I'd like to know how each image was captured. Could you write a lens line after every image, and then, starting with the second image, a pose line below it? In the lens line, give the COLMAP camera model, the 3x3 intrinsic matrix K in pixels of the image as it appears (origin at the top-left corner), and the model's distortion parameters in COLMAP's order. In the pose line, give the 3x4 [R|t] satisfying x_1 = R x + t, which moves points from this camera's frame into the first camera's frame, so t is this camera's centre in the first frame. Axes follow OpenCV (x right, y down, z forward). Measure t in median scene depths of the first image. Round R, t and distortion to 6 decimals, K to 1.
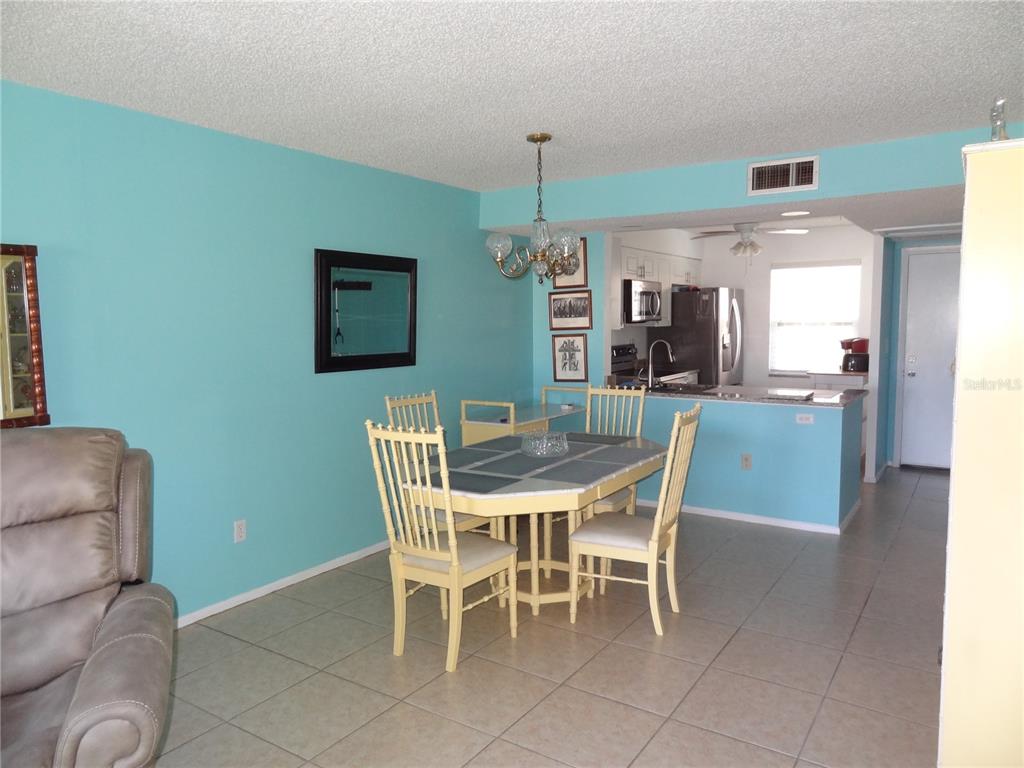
lens RADIAL K [[719.8, 0, 512.0], [0, 719.8, 384.0], [0, 0, 1]] dist [0.003827, 0.006158]
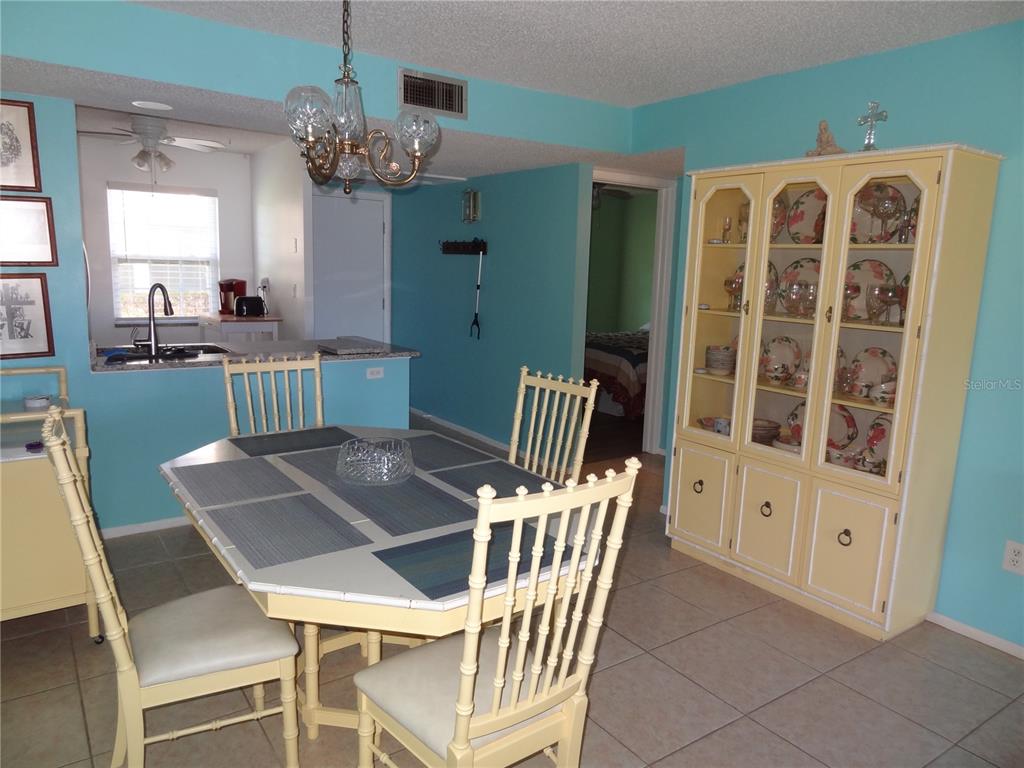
lens RADIAL K [[719.8, 0, 512.0], [0, 719.8, 384.0], [0, 0, 1]] dist [0.003827, 0.006158]
pose [[0.370094, -0.132362, 0.919516, -0.262746], [0.050589, 0.991201, 0.122319, -0.028684], [-0.927616, 0.001248, 0.373534, 0.367350]]
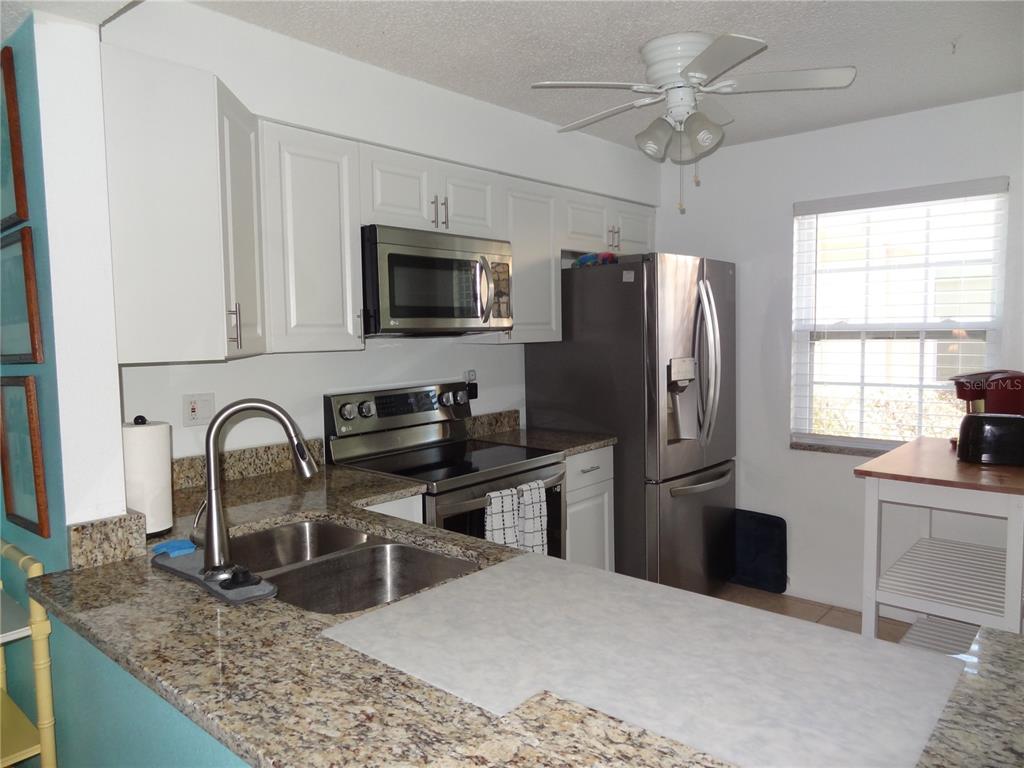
lens RADIAL K [[708.7, 0, 512.0], [0, 708.7, 384.0], [0, 0, 1]] dist [-0.000468, 0.002524]
pose [[0.990626, 0.004292, -0.136538, 0.291241], [-0.005728, 0.999932, -0.010132, -0.055612], [0.136485, 0.010819, 0.990583, 0.630010]]
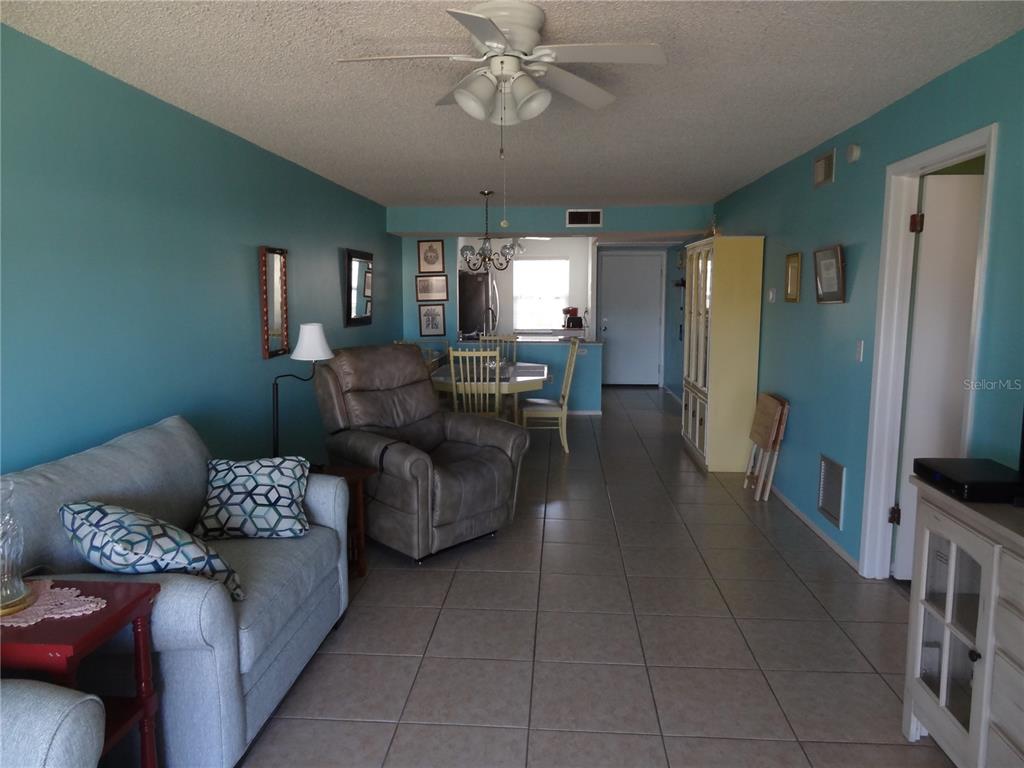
lens RADIAL K [[719.8, 0, 512.0], [0, 719.8, 384.0], [0, 0, 1]] dist [0.003827, 0.006158]
pose [[0.869965, -0.055808, 0.489946, -0.446342], [0.038598, 0.998233, 0.045170, 0.030165], [-0.491601, -0.020385, 0.870582, -0.331159]]
